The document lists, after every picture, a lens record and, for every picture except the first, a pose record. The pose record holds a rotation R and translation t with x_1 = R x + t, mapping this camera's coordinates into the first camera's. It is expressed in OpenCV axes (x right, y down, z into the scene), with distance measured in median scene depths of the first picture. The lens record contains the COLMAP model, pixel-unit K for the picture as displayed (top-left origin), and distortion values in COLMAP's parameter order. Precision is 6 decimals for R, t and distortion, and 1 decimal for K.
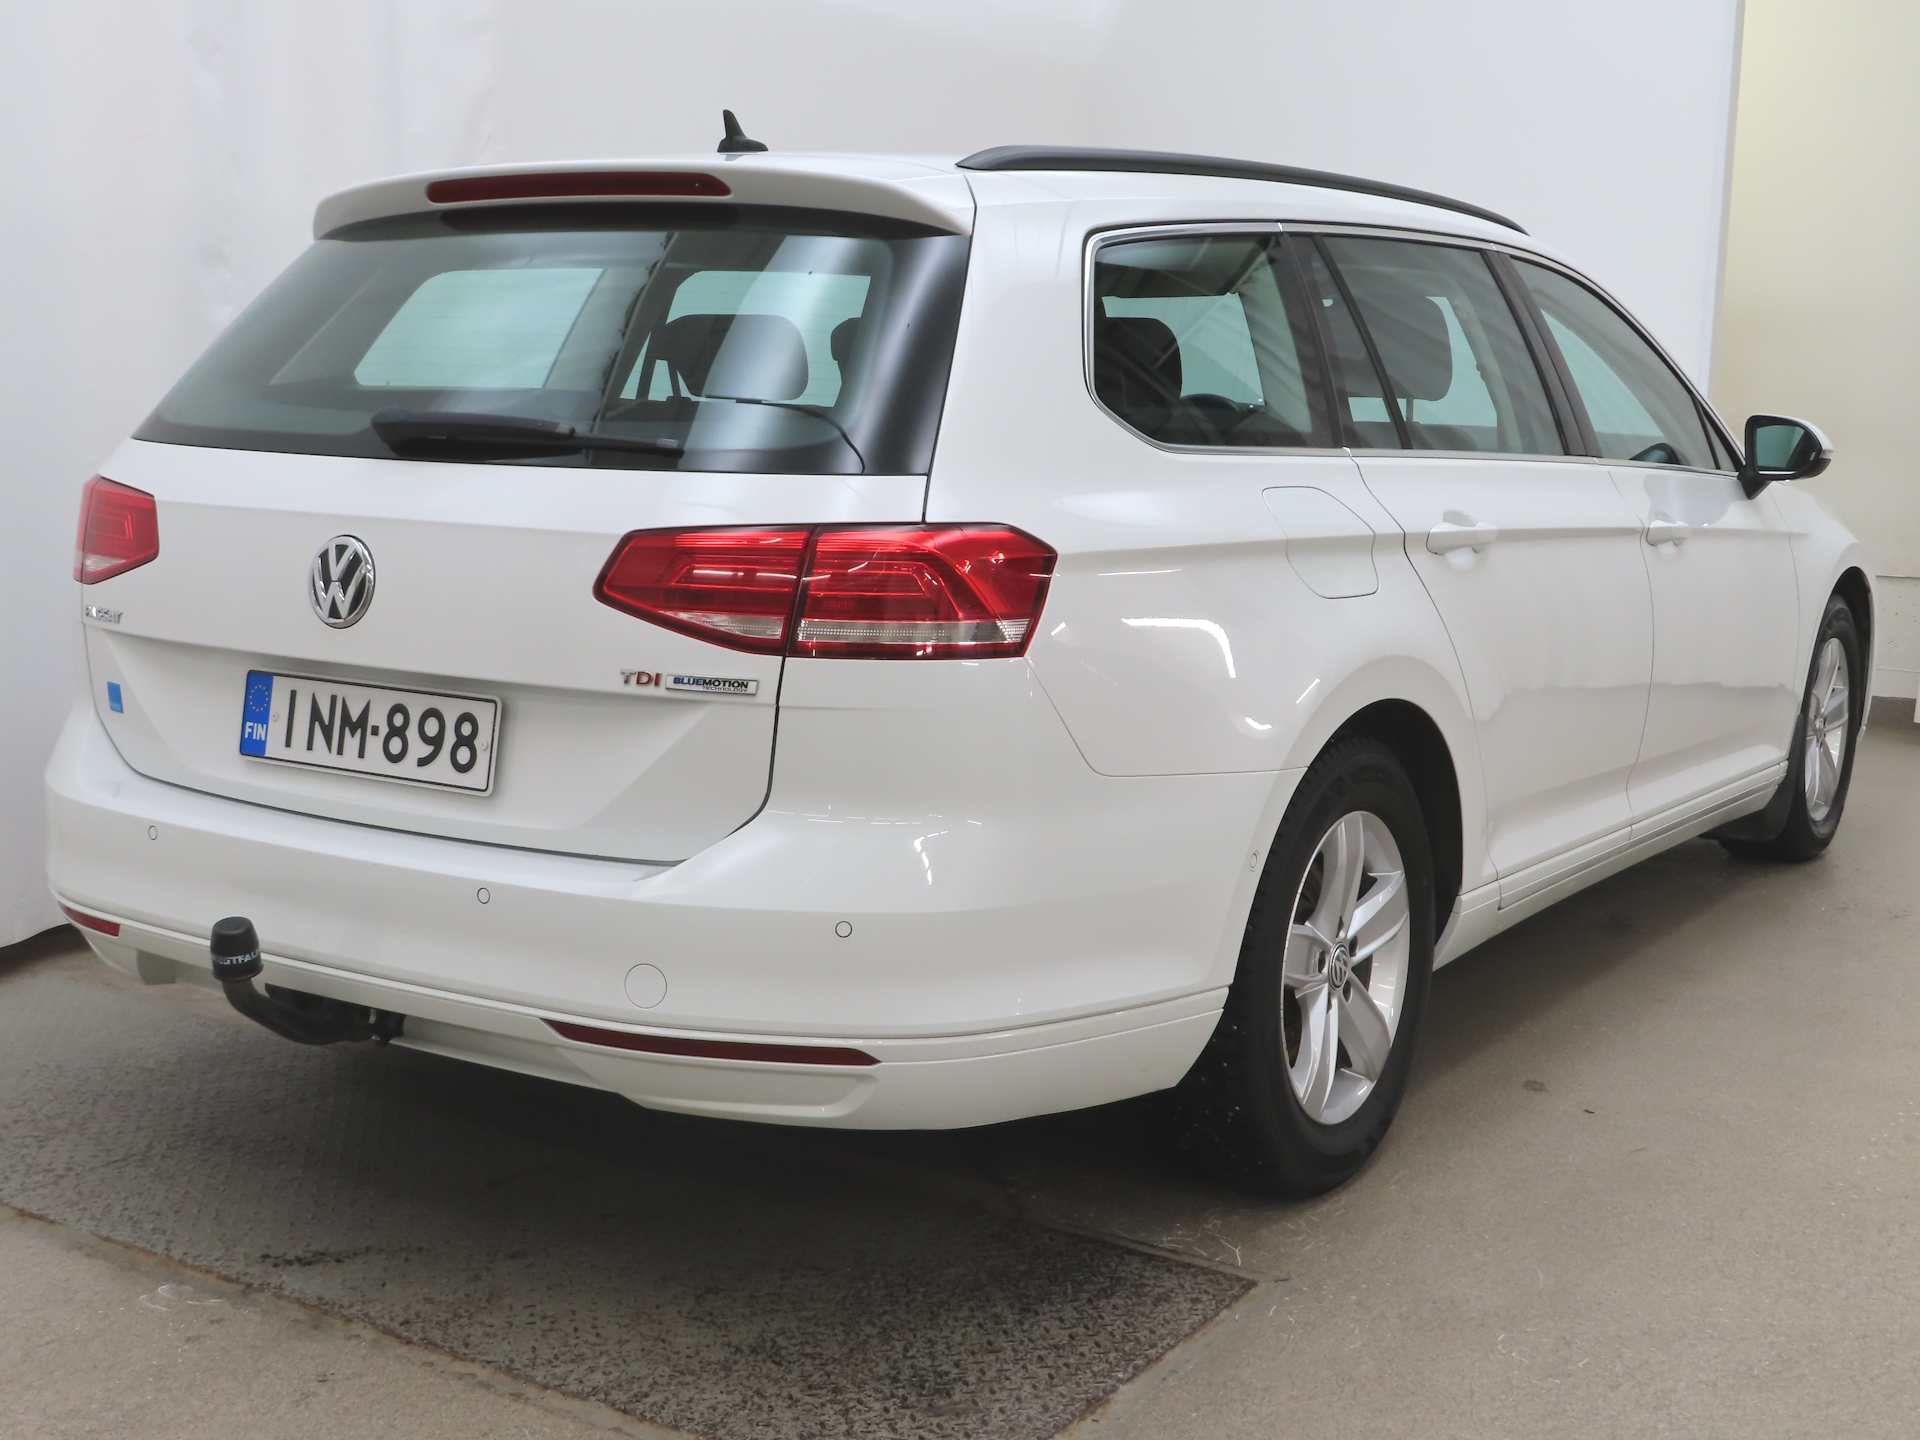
lens RADIAL K [[2600.0, 0, 952.8], [0, 2600.0, 725.8], [0, 0, 1]] dist [0.064006, 0.000000]
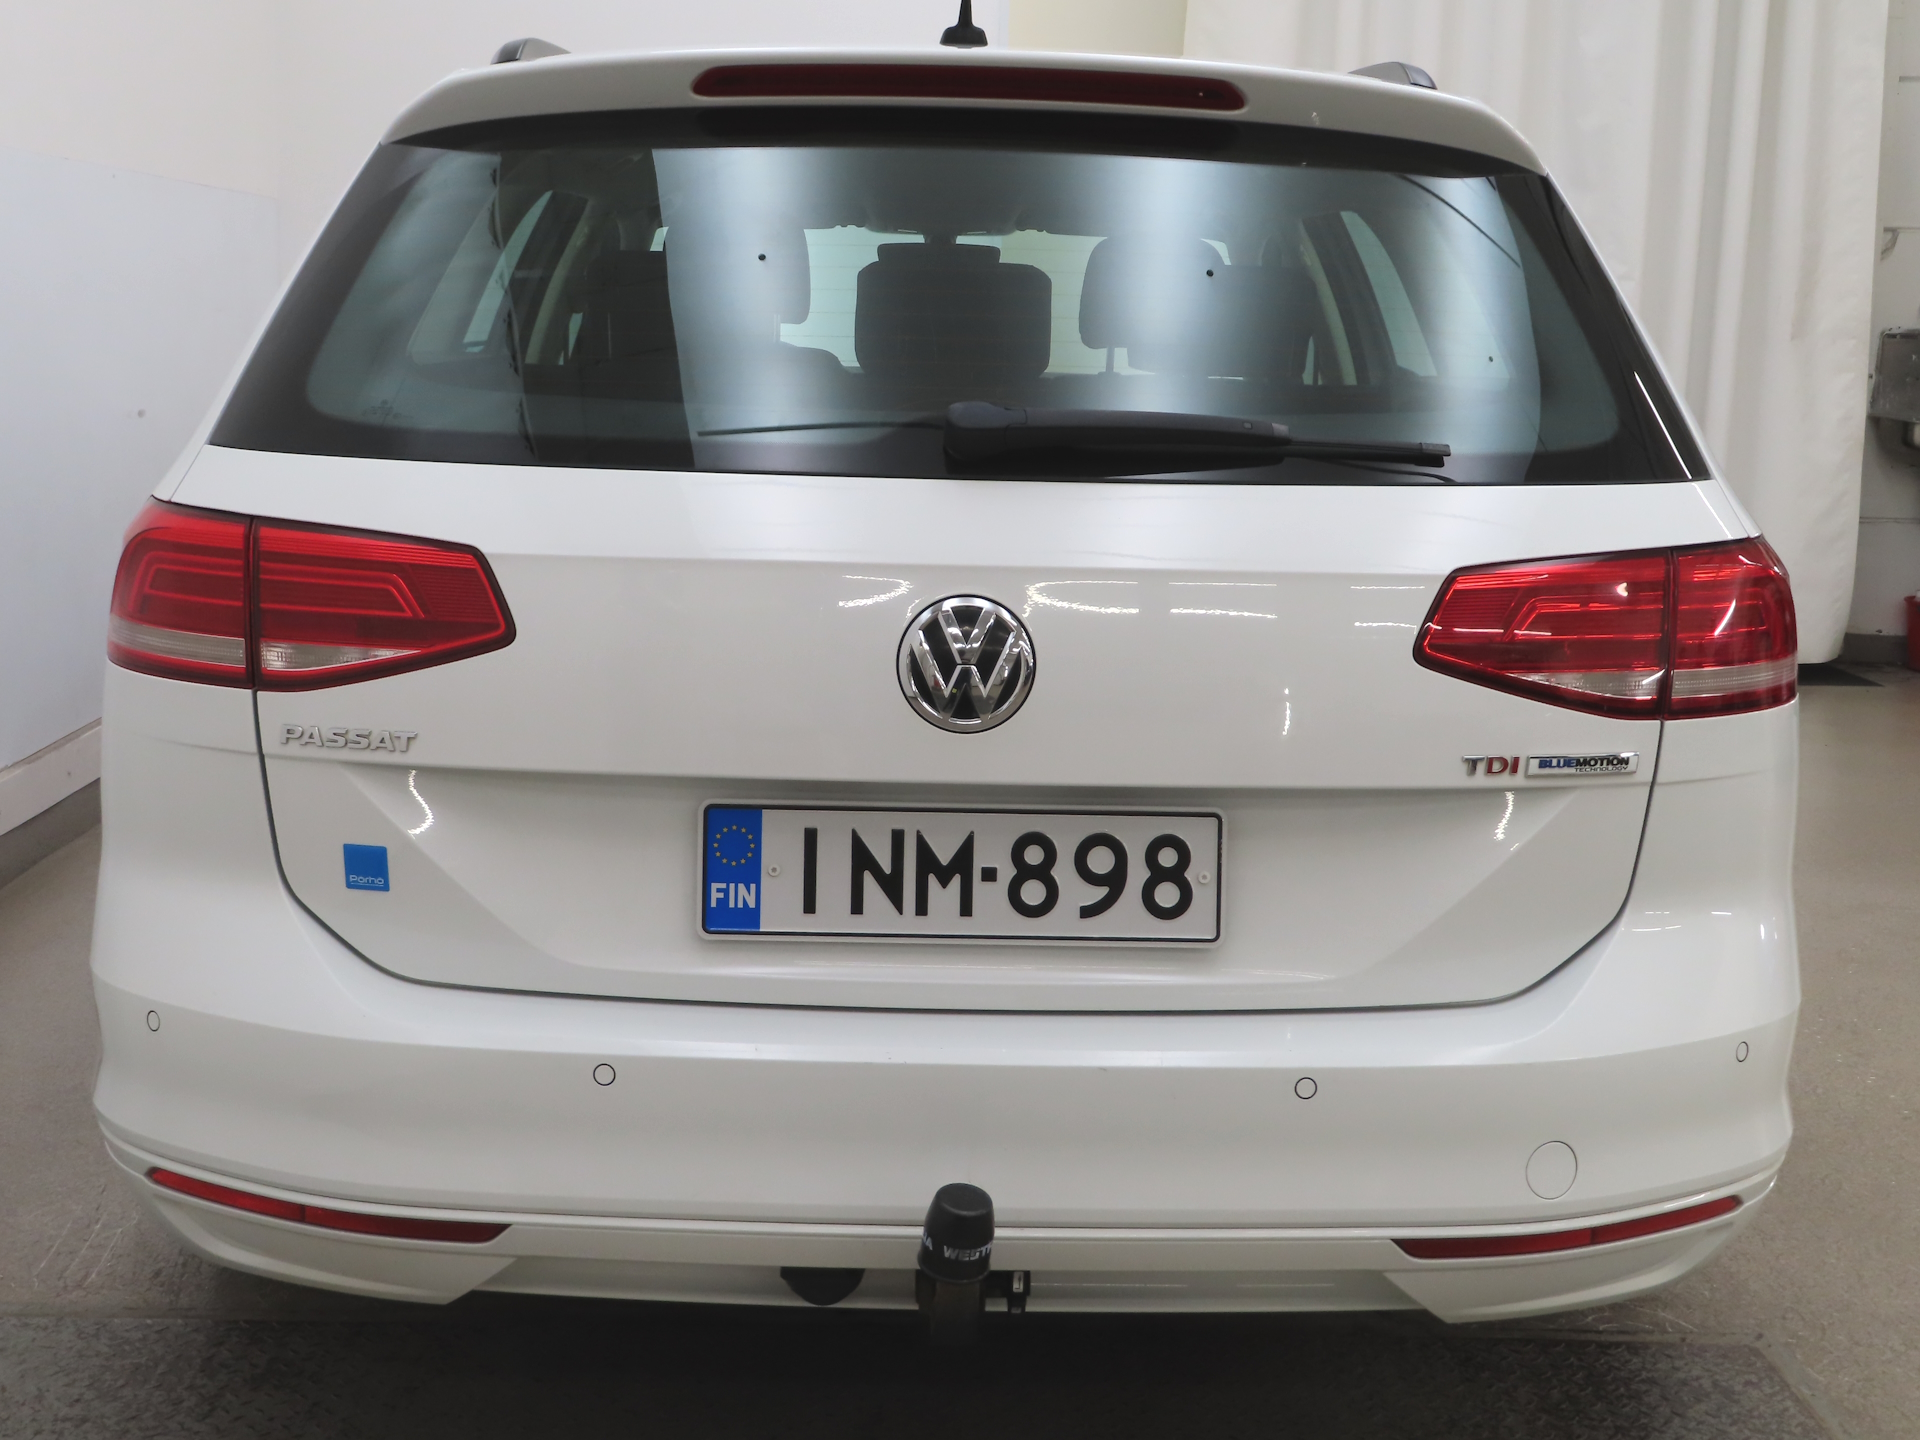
lens RADIAL K [[2600.0, 0, 947.9], [0, 2600.0, 722.7], [0, 0, 1]] dist [0.064006, 0.000000]
pose [[0.809859, -0.091176, 0.579495, -0.632124], [0.074868, 0.995834, 0.052052, -0.075500], [-0.581827, 0.001231, 0.813311, 0.453788]]
